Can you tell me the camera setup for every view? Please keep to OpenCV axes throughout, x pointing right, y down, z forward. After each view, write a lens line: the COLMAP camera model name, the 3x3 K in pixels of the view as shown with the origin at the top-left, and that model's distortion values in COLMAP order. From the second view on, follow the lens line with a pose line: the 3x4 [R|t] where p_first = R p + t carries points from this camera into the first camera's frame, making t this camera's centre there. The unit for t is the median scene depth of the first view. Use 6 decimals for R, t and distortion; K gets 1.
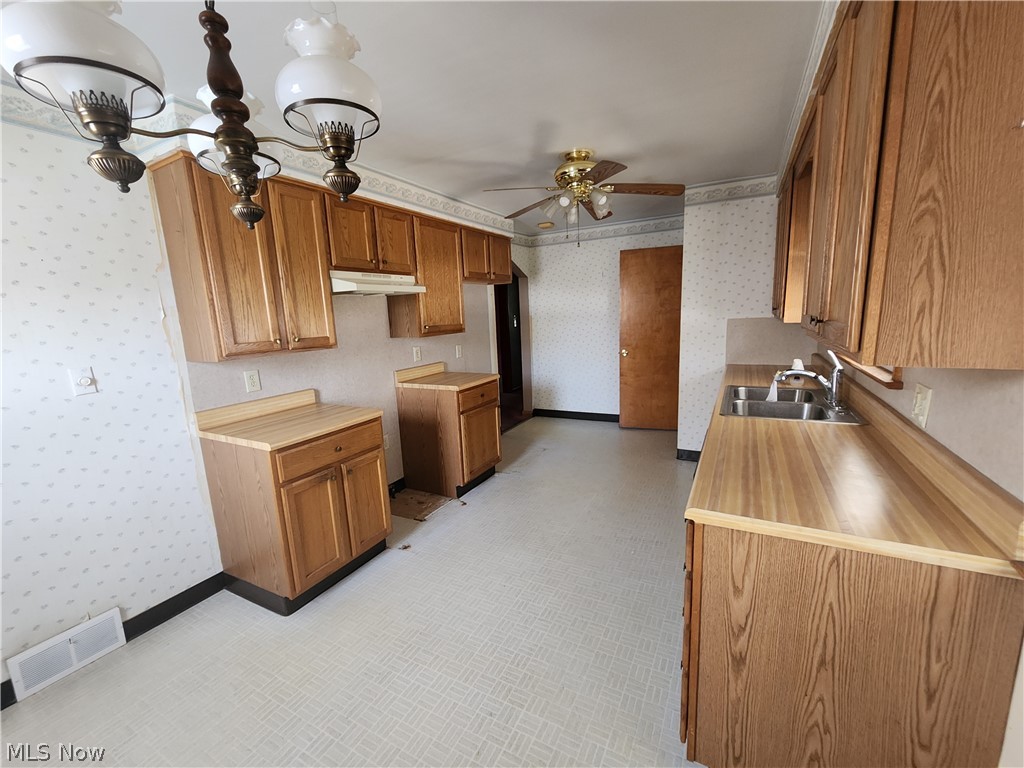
lens RADIAL K [[427.9, 0, 512.4], [0, 427.9, 384.6], [0, 0, 1]] dist [0.002643, 0.000142]
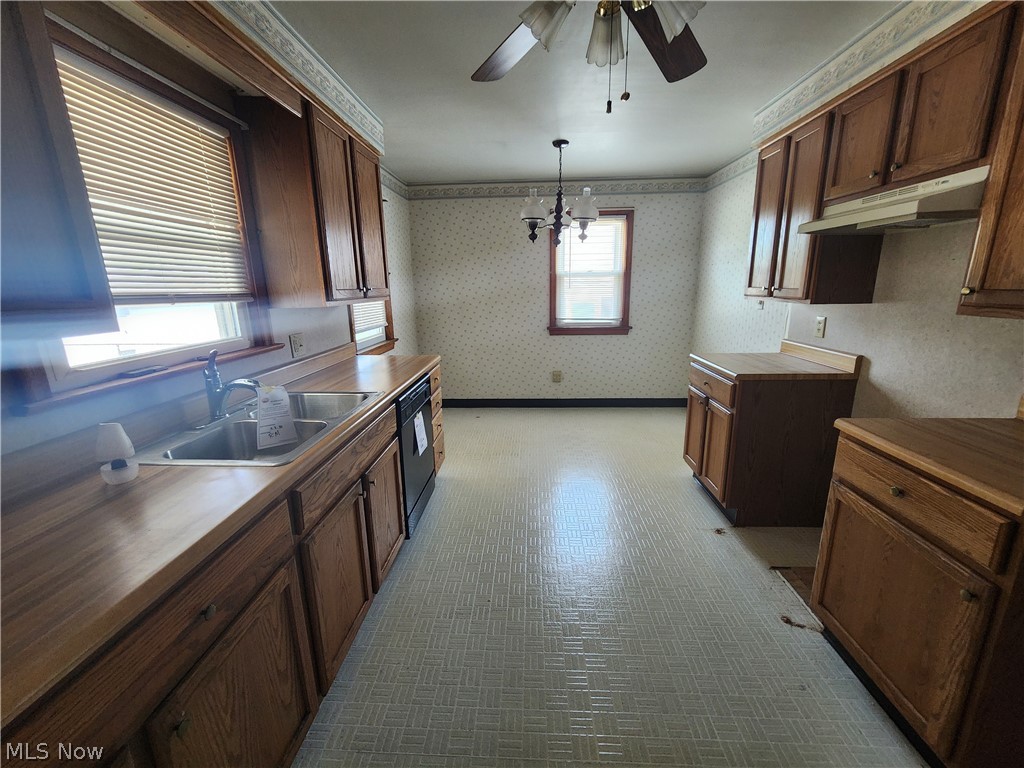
lens RADIAL K [[427.9, 0, 512.4], [0, 427.9, 384.7], [0, 0, 1]] dist [0.002643, 0.000142]
pose [[-0.900557, 0.153424, -0.406765, 0.429545], [-0.022421, 0.918020, 0.395899, -0.232244], [0.434159, 0.365650, -0.823289, 1.339590]]
